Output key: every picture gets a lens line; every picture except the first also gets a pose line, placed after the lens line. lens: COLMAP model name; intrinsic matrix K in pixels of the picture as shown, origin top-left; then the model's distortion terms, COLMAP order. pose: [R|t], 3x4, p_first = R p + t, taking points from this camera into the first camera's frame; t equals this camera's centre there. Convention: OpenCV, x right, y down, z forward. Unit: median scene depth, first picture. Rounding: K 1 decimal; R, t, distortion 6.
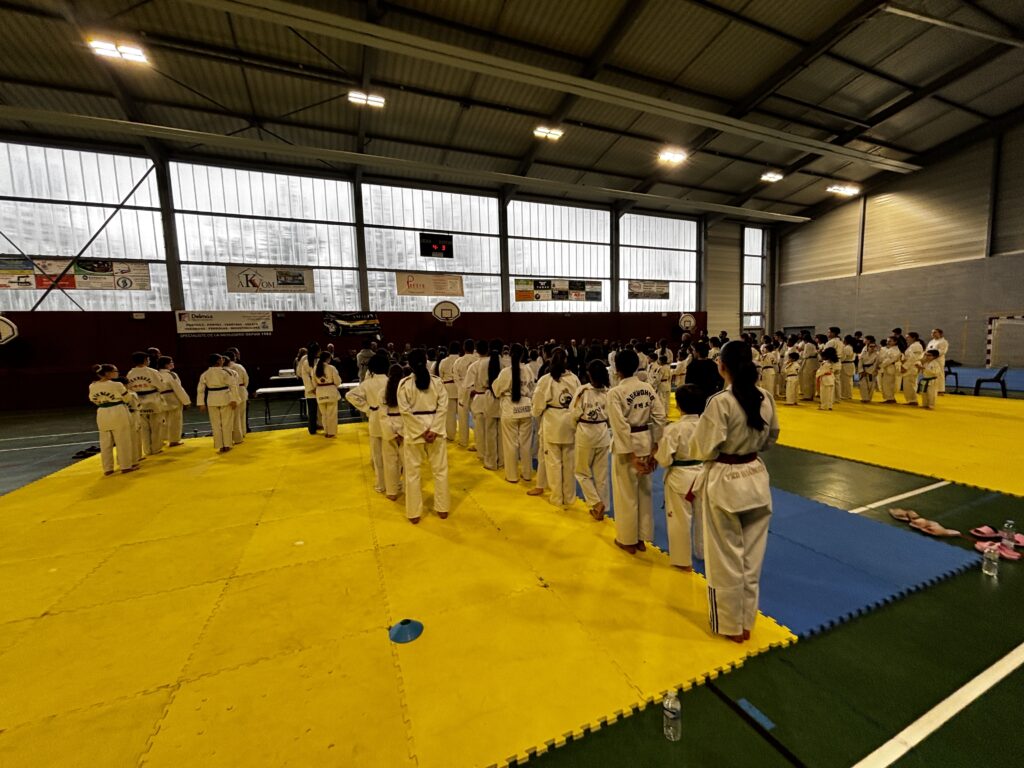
lens RADIAL K [[413.4, 0, 507.6], [0, 413.4, 385.7], [0, 0, 1]] dist [-0.002124, 0.000002]
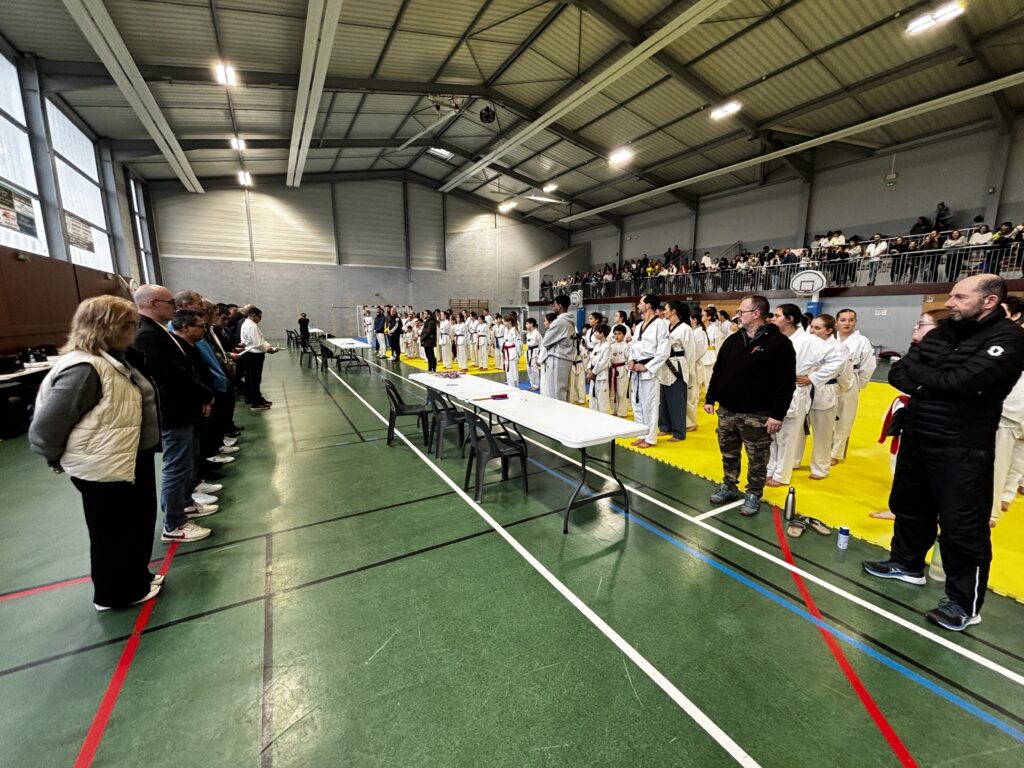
lens RADIAL K [[413.4, 0, 509.1], [0, 413.4, 382.7], [0, 0, 1]] dist [-0.002124, 0.000002]
pose [[-0.114686, -0.133644, 0.984371, -0.382345], [0.108317, 0.983319, 0.146121, -0.040259], [-0.987479, 0.123382, -0.098297, 0.522919]]
